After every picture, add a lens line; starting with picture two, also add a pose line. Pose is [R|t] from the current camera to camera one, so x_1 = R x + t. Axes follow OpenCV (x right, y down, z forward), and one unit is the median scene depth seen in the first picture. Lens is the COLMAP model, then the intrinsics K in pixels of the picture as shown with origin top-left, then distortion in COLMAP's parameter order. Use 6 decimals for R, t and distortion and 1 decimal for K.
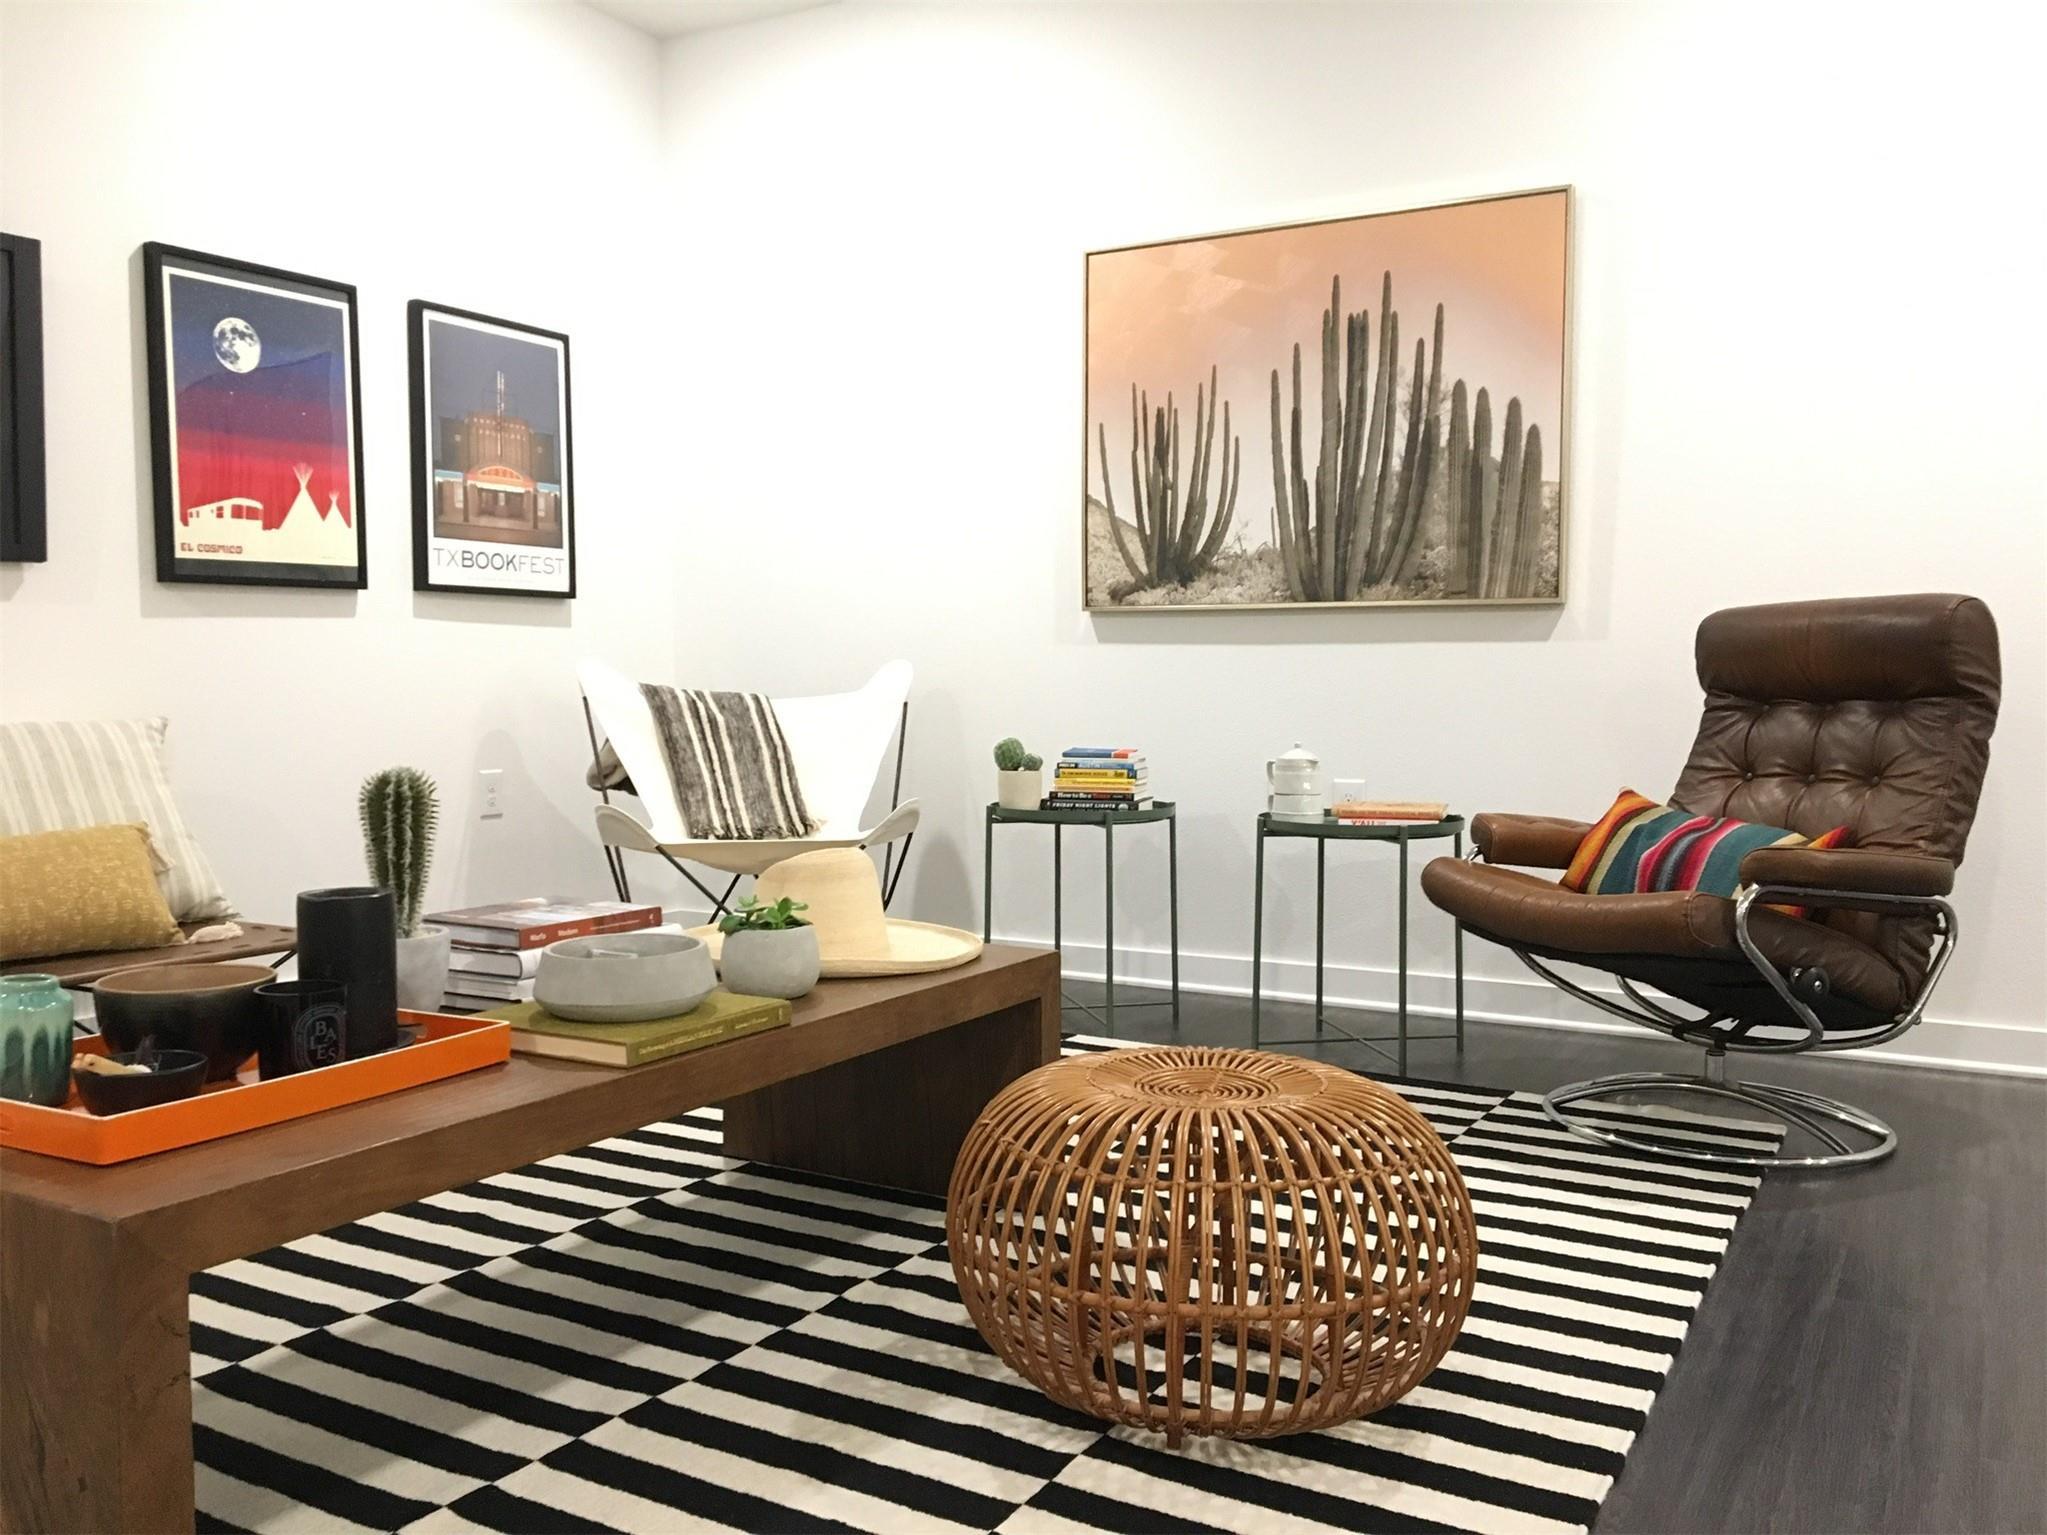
lens RADIAL K [[1716.5, 0, 1030.0], [0, 1716.5, 761.7], [0, 0, 1]] dist [0.107772, -0.174653]
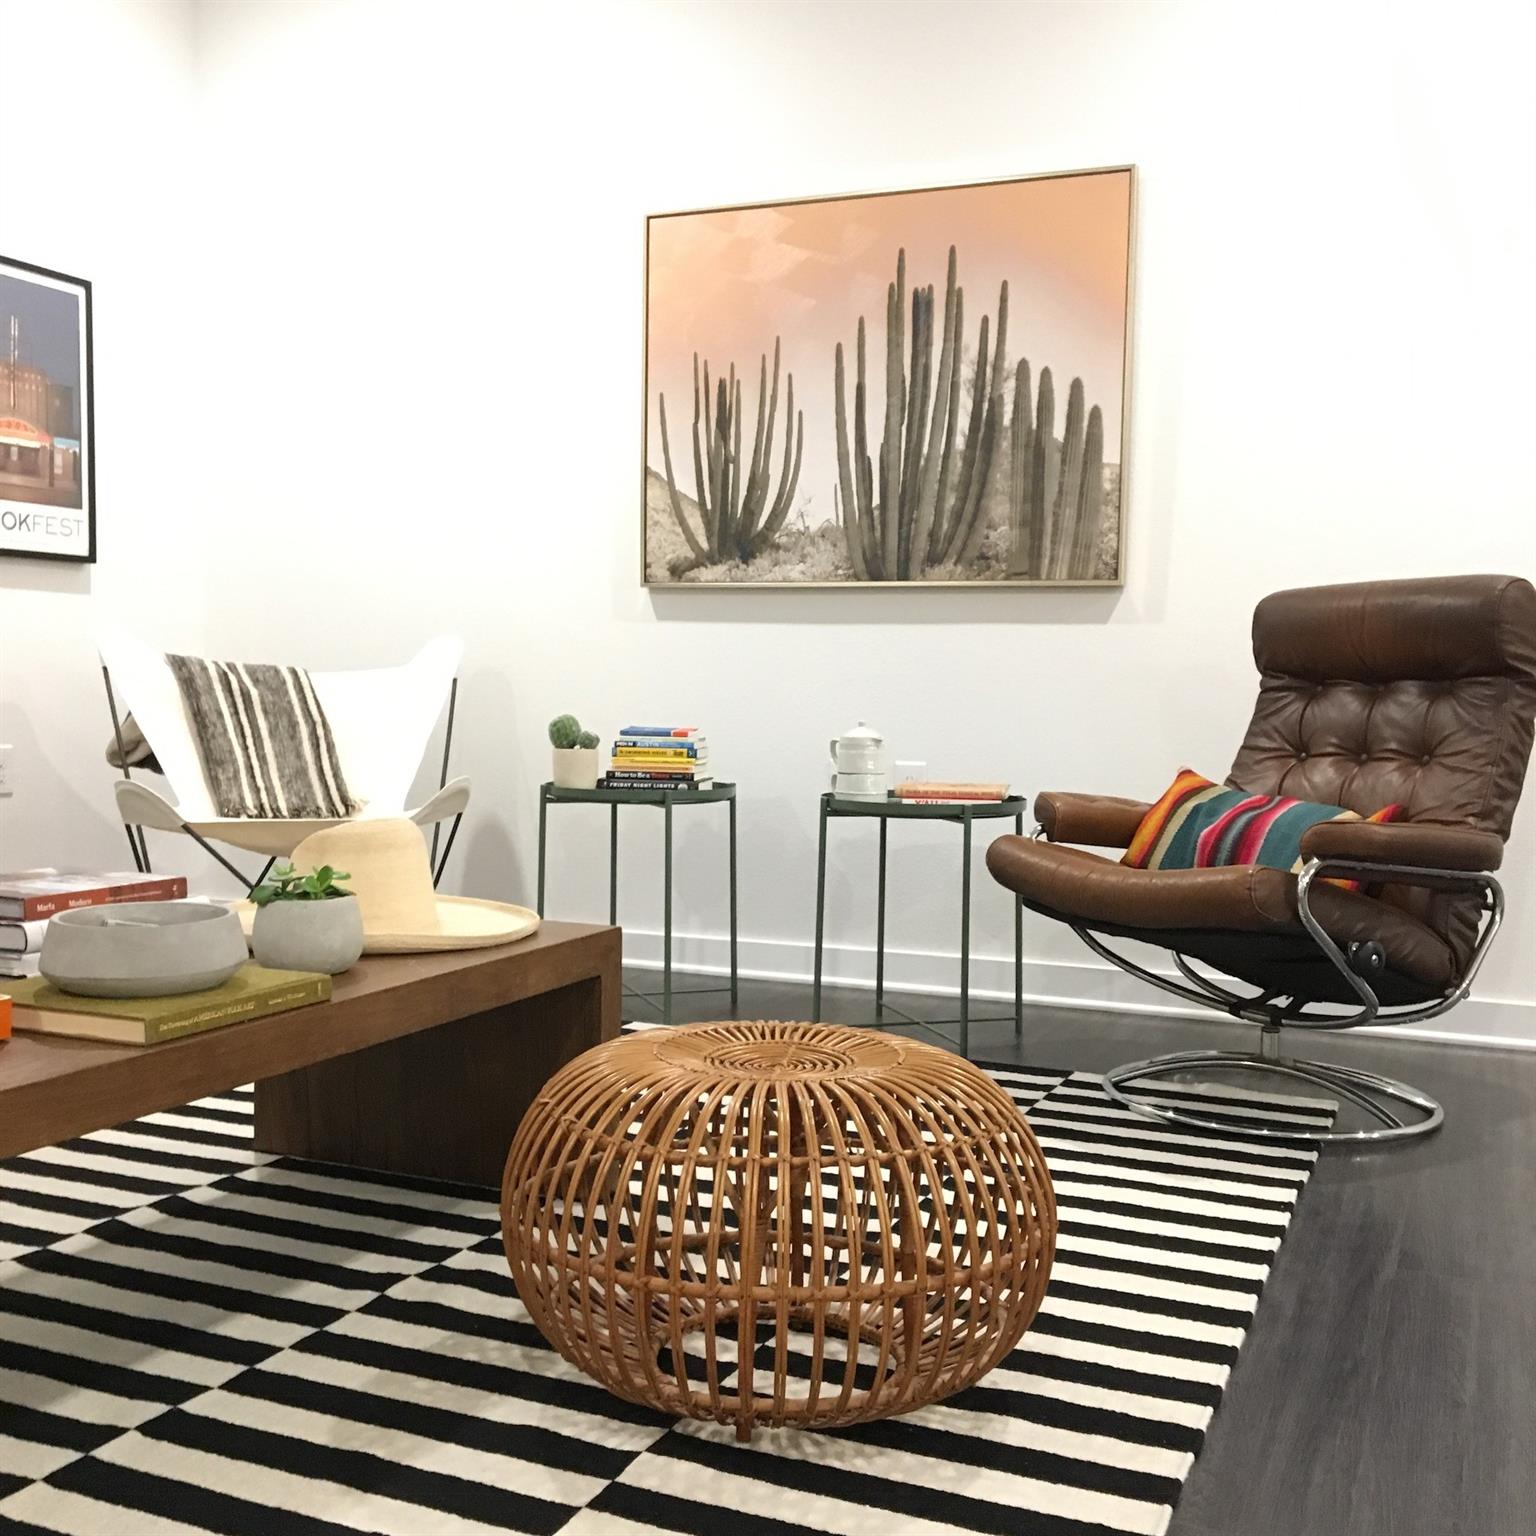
lens RADIAL K [[1721.4, 0, 766.7], [0, 1721.4, 764.4], [0, 0, 1]] dist [0.106951, -0.197151]
pose [[0.993980, 0.007727, 0.109290, -0.005526], [-0.007873, 0.999969, 0.000908, 0.013788], [-0.109280, -0.001763, 0.994009, 0.031111]]
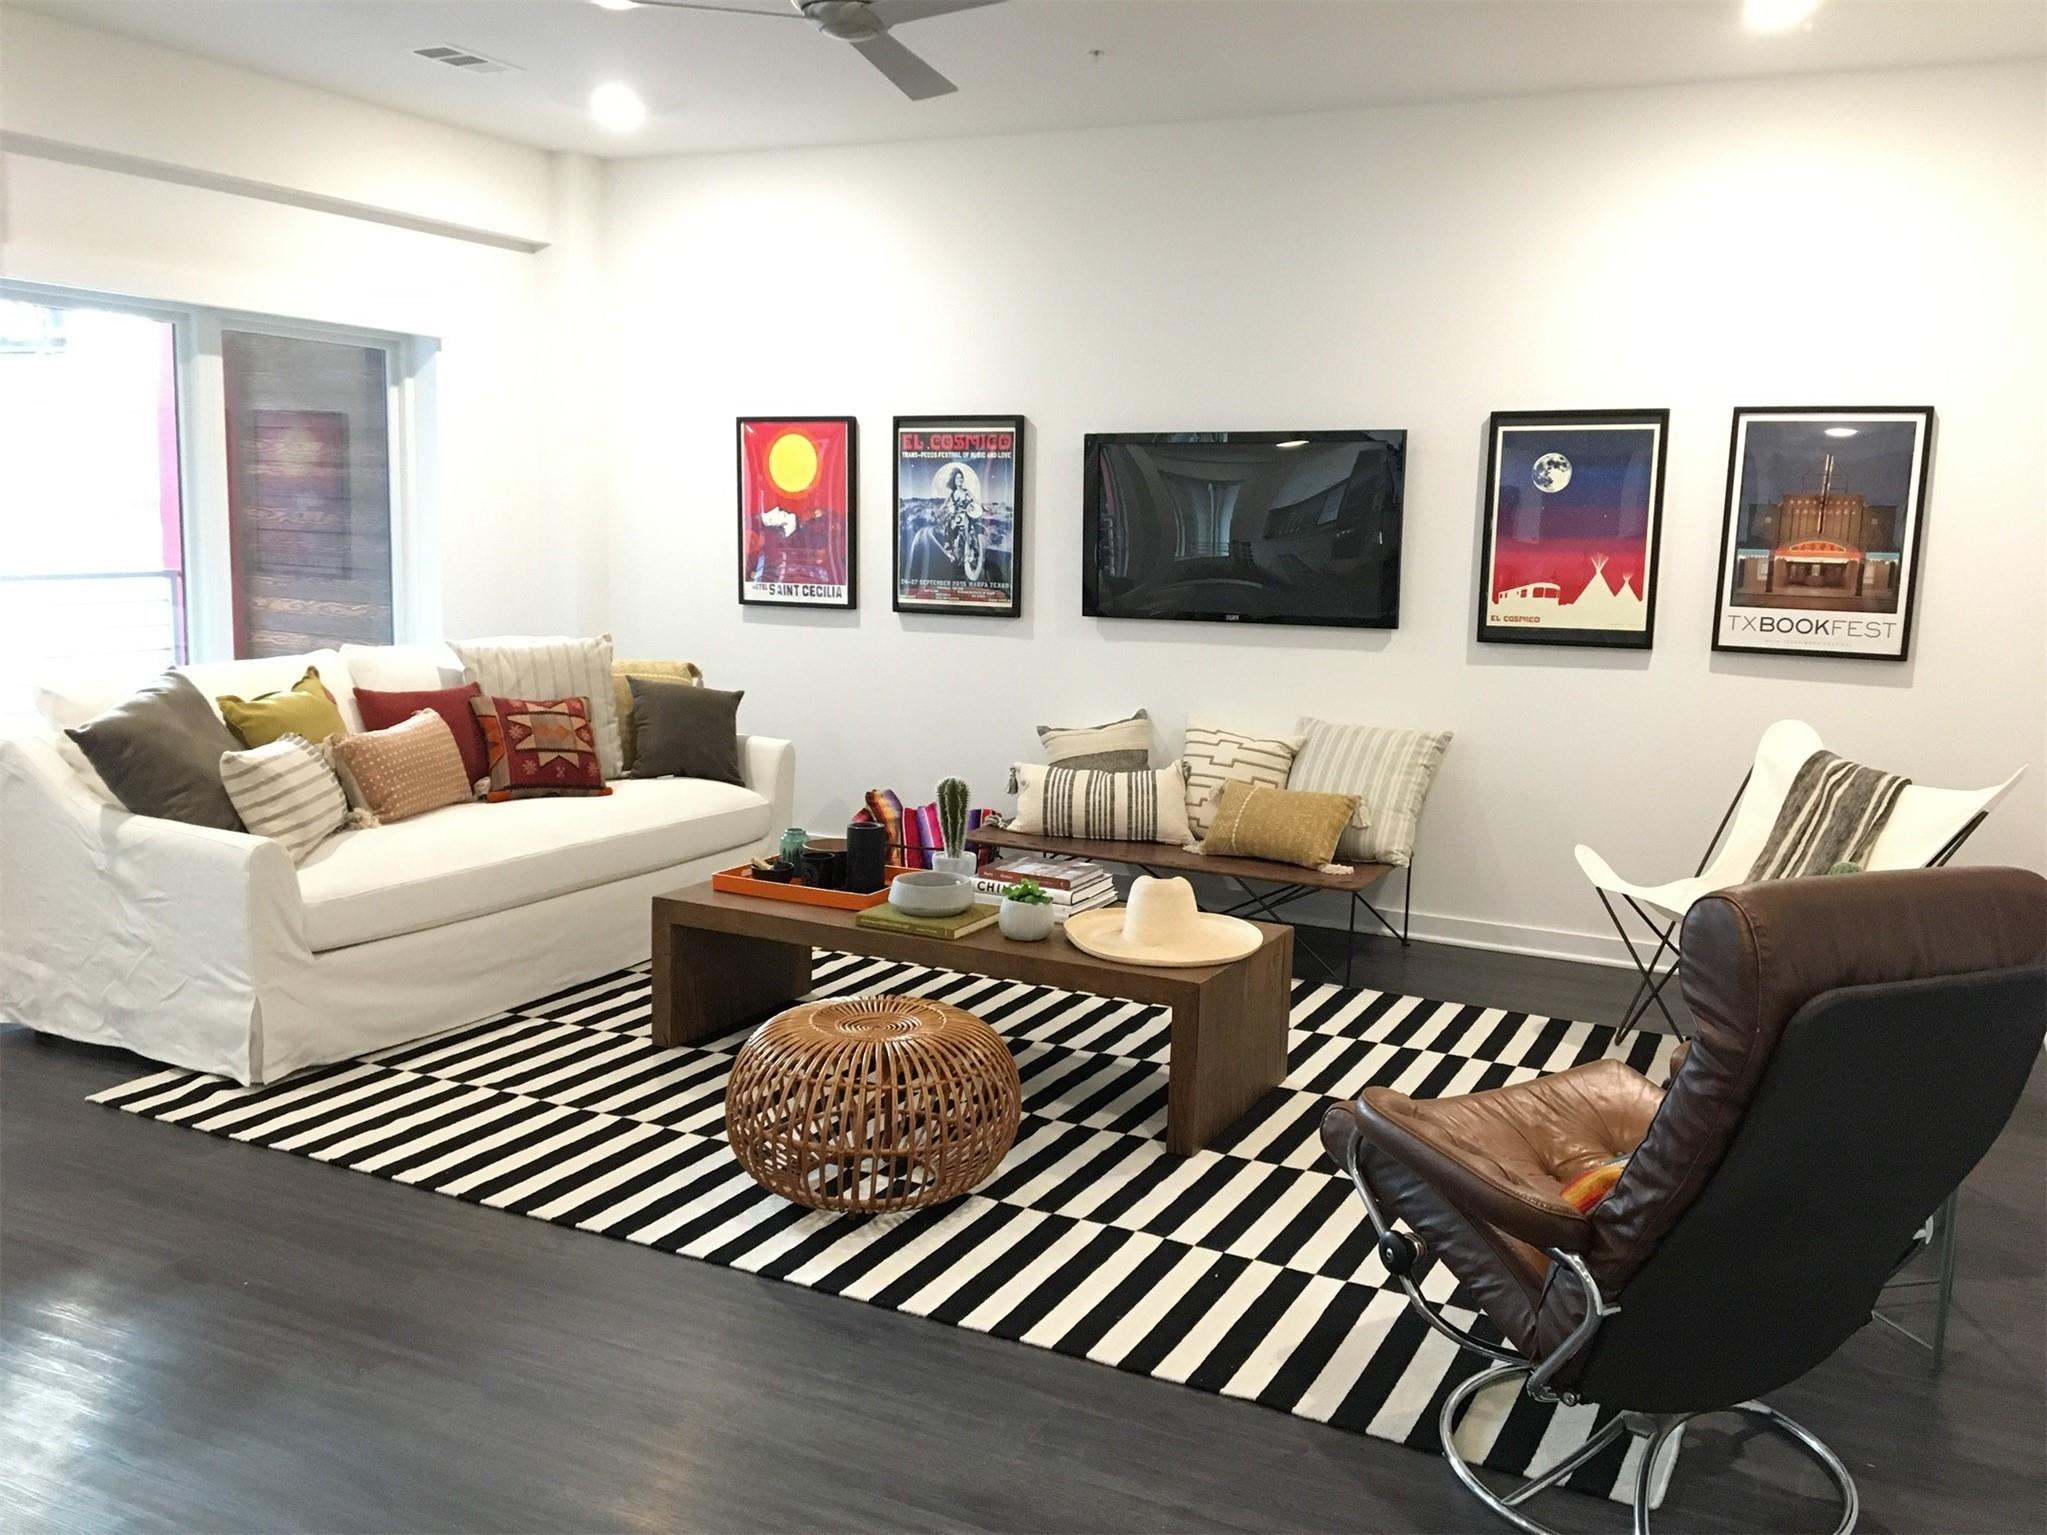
lens RADIAL K [[1716.5, 0, 1030.0], [0, 1716.5, 761.7], [0, 0, 1]] dist [0.107772, -0.174653]
pose [[0.061520, 0.143353, -0.987758, 0.959812], [-0.081346, 0.987060, 0.138185, -0.176207], [0.994785, 0.071849, 0.072385, 0.524825]]
